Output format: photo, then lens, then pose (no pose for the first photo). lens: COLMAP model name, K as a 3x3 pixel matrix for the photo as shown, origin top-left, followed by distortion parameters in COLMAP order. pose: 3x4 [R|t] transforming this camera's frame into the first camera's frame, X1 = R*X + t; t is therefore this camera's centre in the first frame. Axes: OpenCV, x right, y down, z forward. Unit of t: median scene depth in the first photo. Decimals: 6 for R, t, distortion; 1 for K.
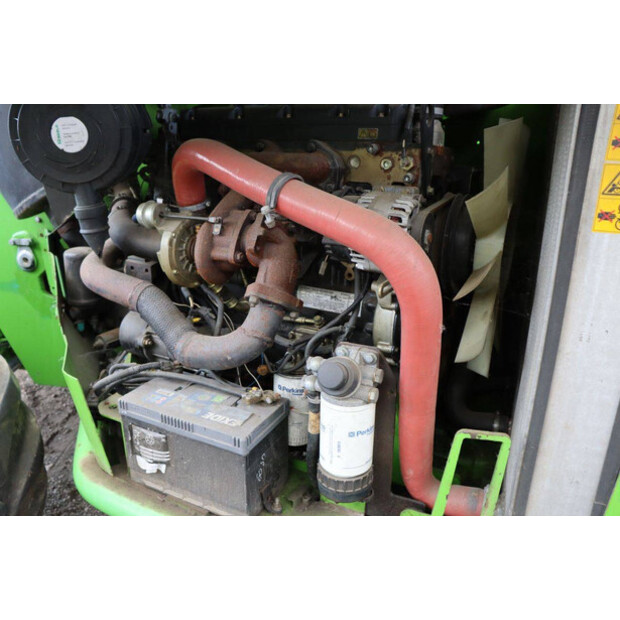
lens RADIAL K [[493.7, 0, 310.0], [0, 493.7, 310.0], [0, 0, 1]] dist [-0.173220, 0.135616]
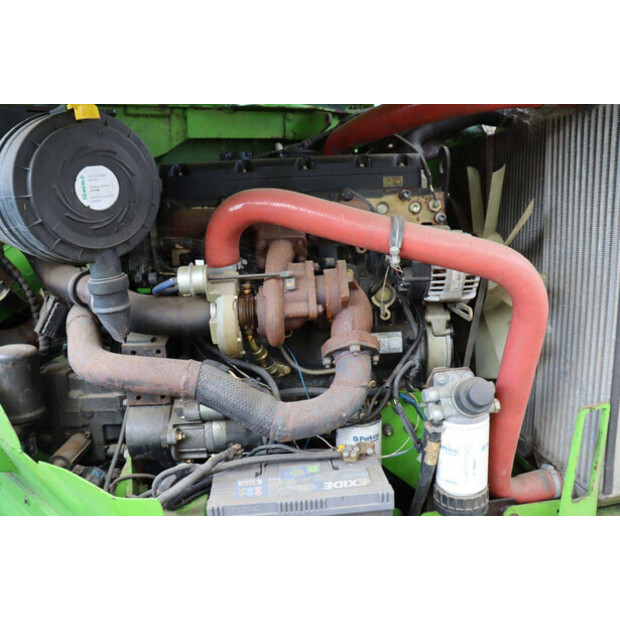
lens RADIAL K [[493.7, 0, 310.0], [0, 493.7, 310.0], [0, 0, 1]] dist [-0.173220, 0.135616]
pose [[0.858229, -0.150739, 0.490634, -0.624607], [0.217451, 0.972660, -0.081538, -0.033121], [-0.464929, 0.176667, 0.867543, 0.183435]]
